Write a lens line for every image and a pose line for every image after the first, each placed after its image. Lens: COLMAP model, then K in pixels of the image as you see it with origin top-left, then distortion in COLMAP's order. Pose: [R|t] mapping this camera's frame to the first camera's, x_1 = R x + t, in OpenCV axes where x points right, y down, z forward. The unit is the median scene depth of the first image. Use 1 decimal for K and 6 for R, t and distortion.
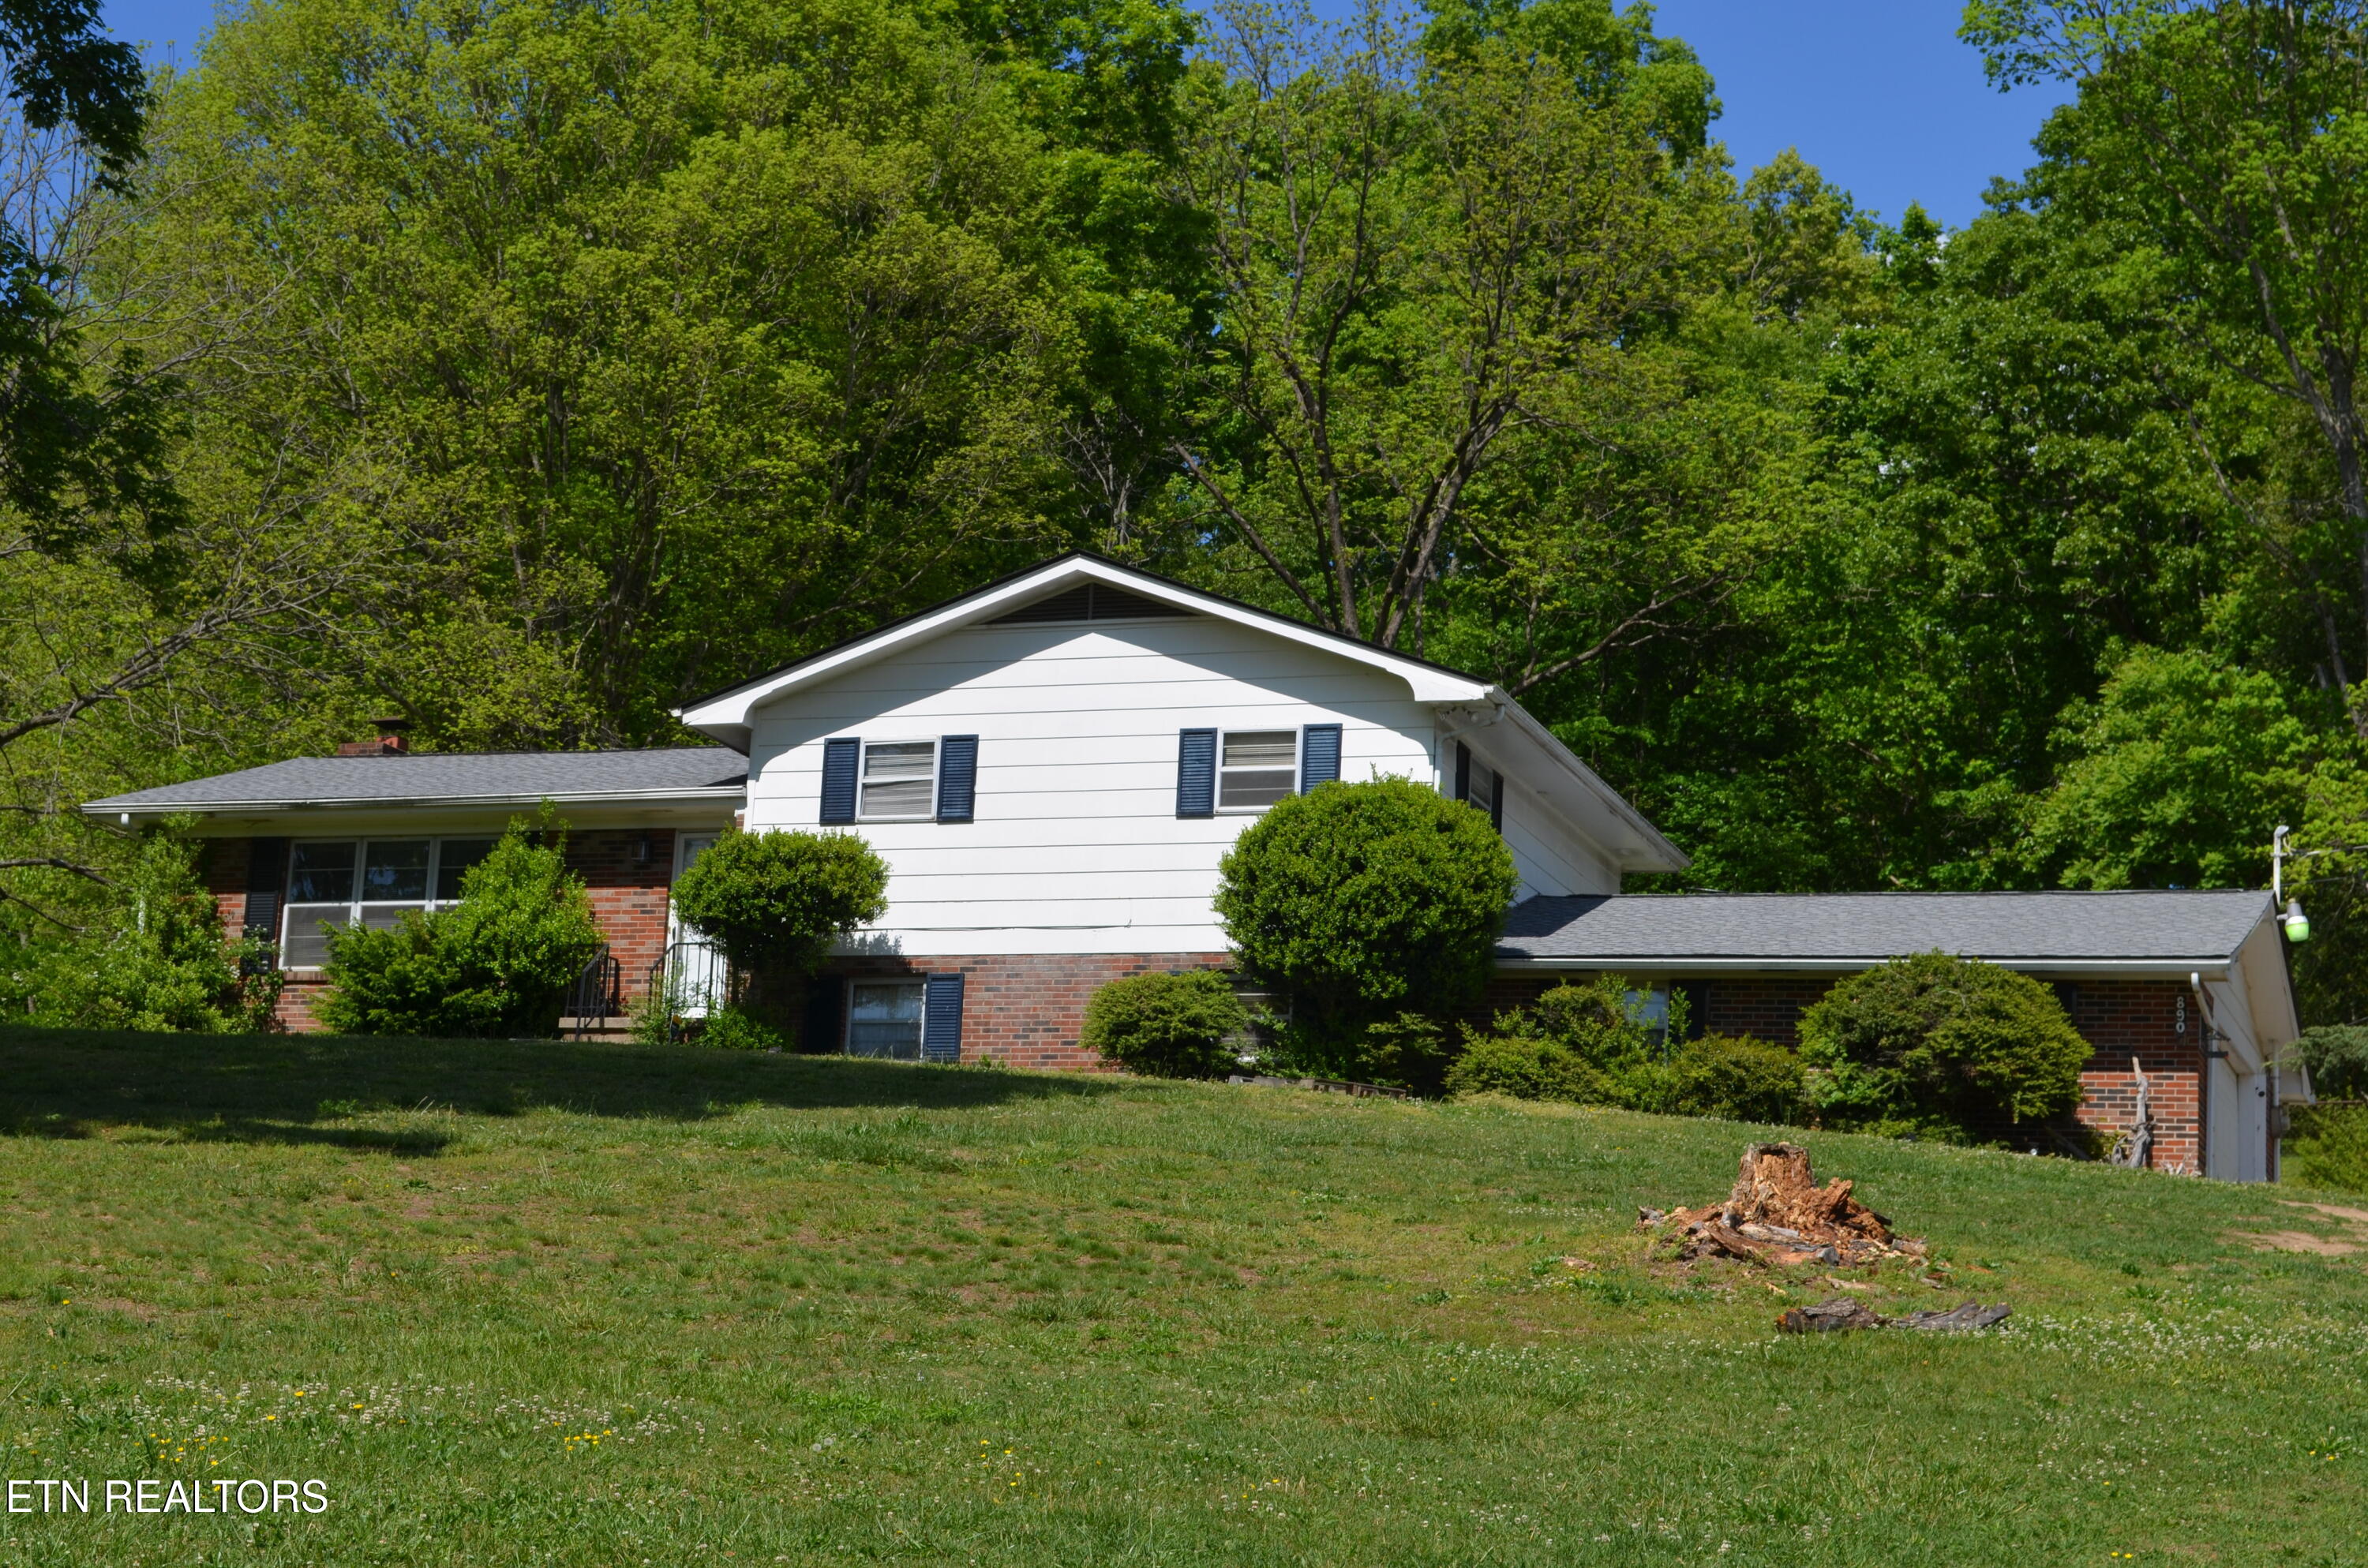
lens RADIAL K [[4202.0, 0, 1184.0], [0, 4202.0, 784.0], [0, 0, 1]] dist [0.029840, 0.242181]
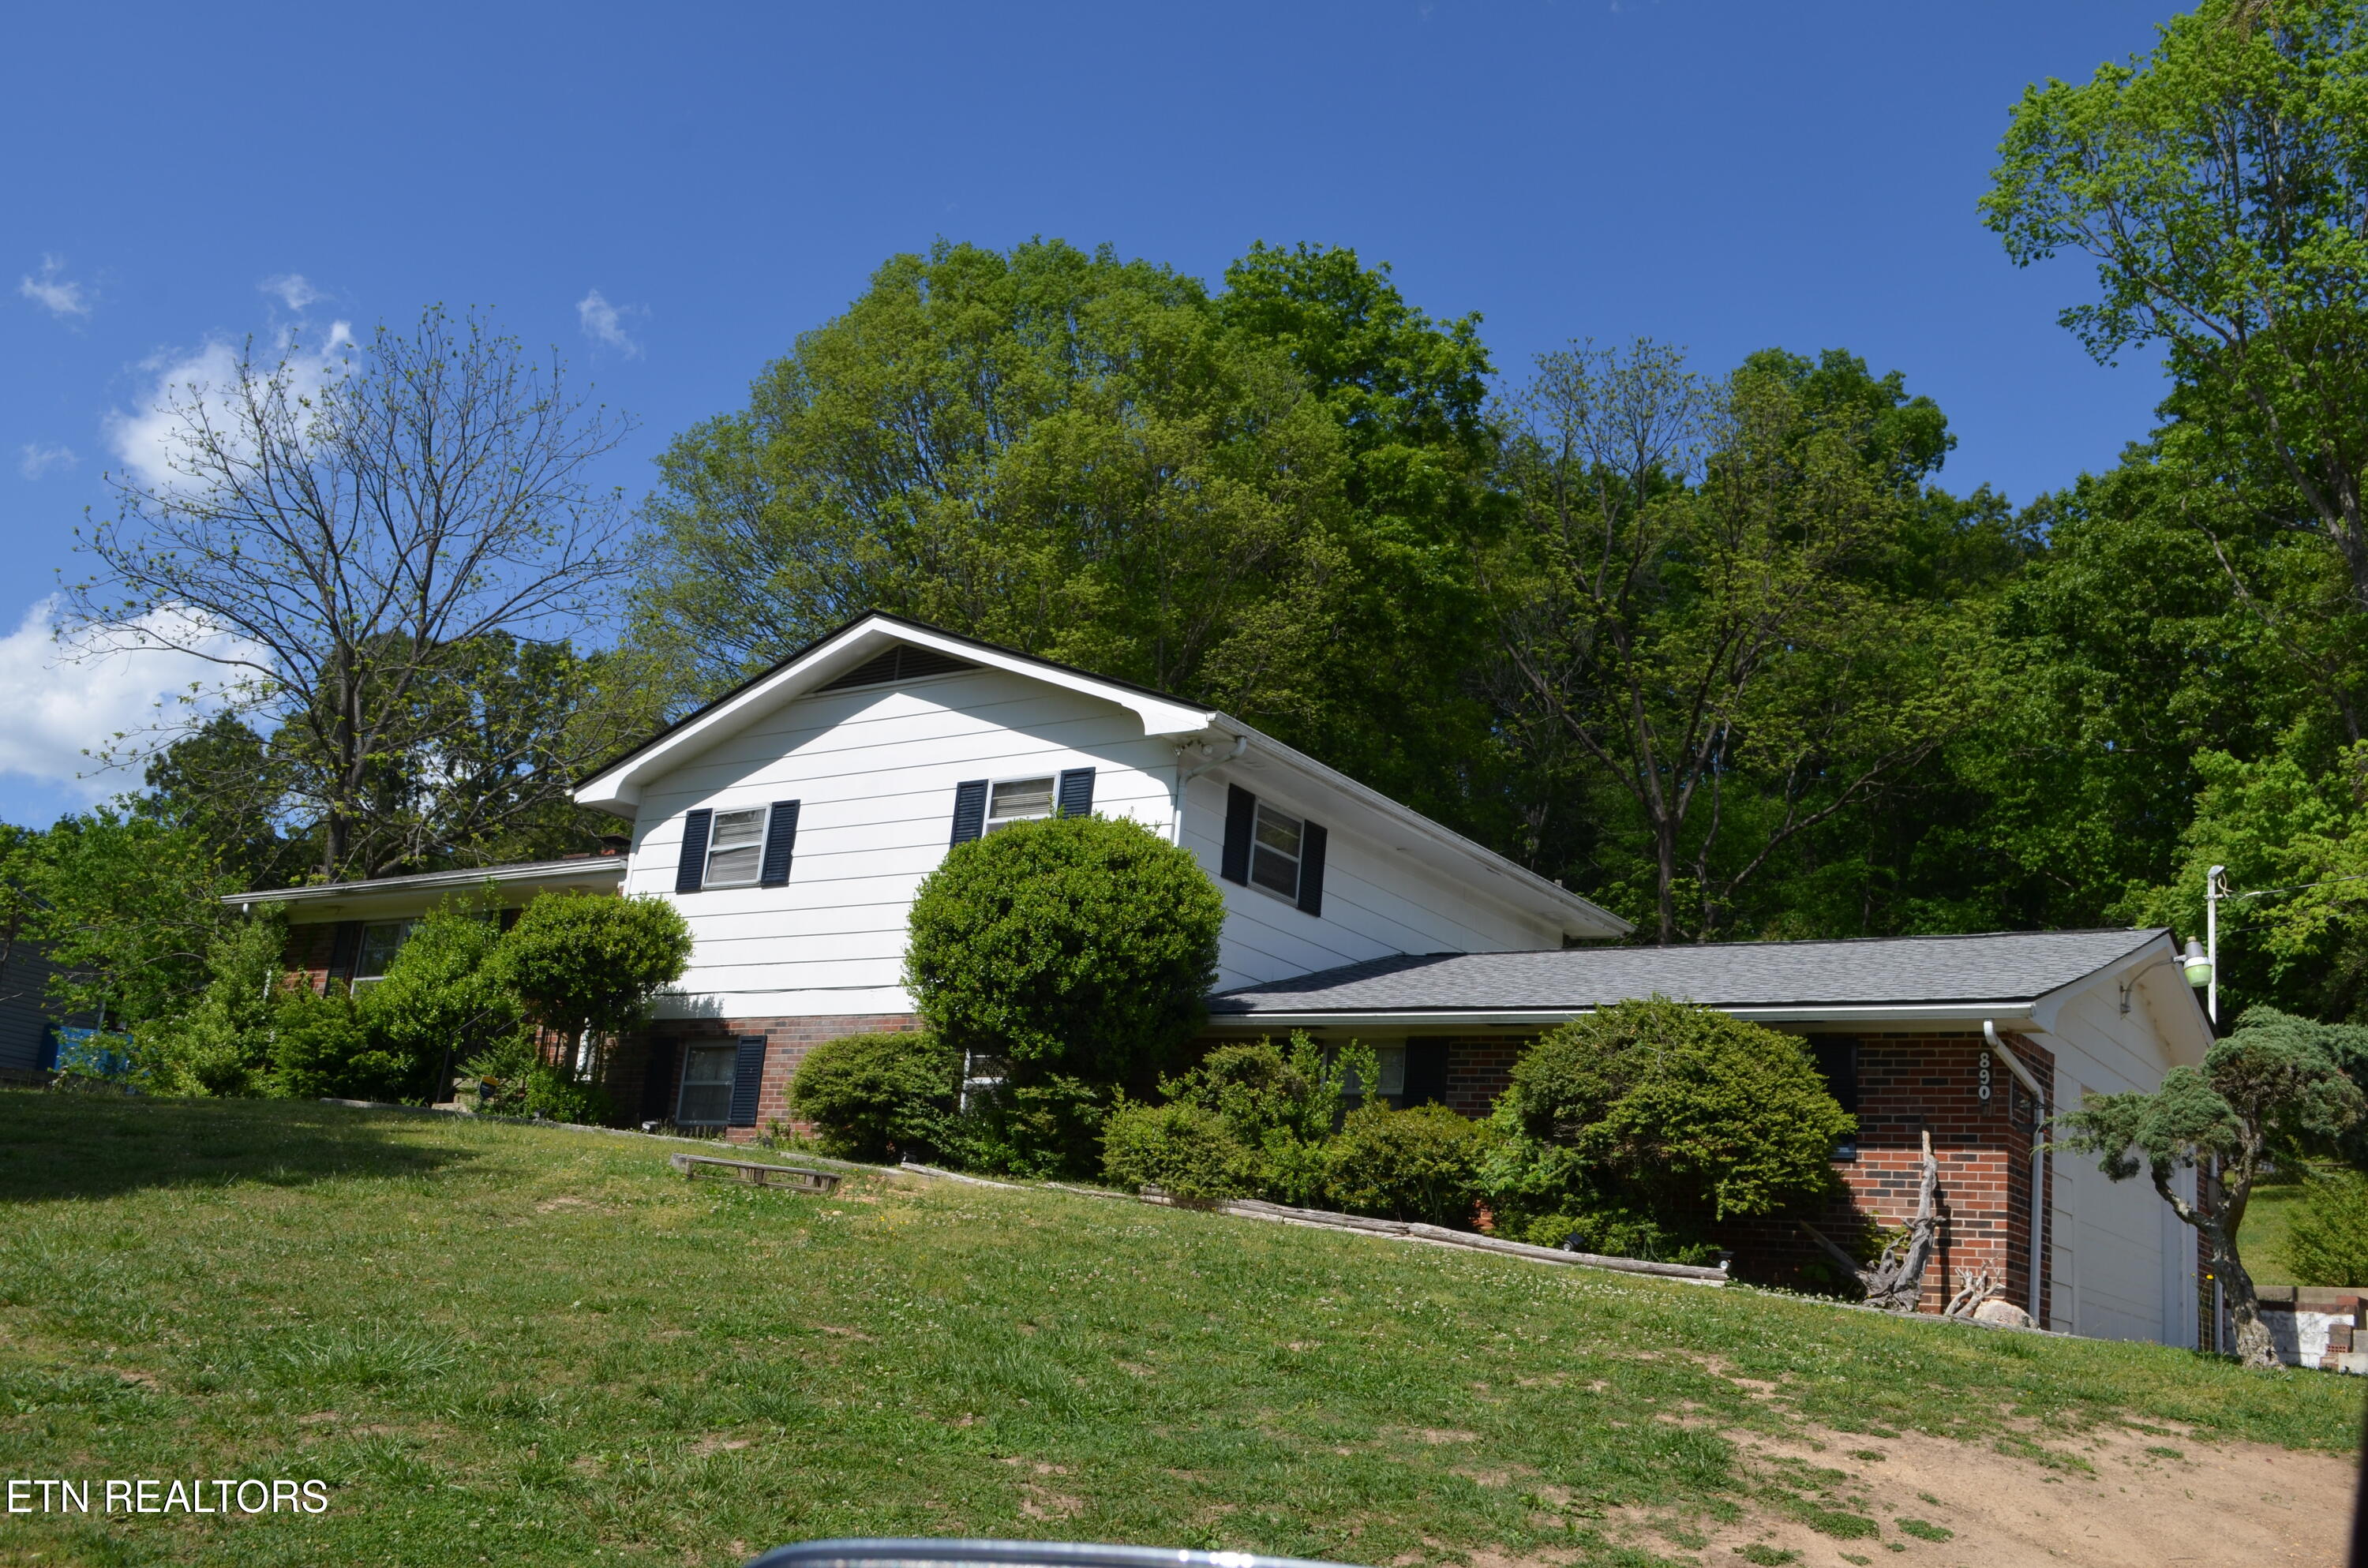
lens RADIAL K [[2215.2, 0, 1184.9], [0, 2215.2, 831.9], [0, 0, 1]] dist [-0.054852, -0.011577]
pose [[0.959931, -0.030286, -0.278596, 0.192591], [0.015085, 0.998286, -0.056547, 0.028170], [0.279831, 0.050079, 0.958742, 0.524523]]
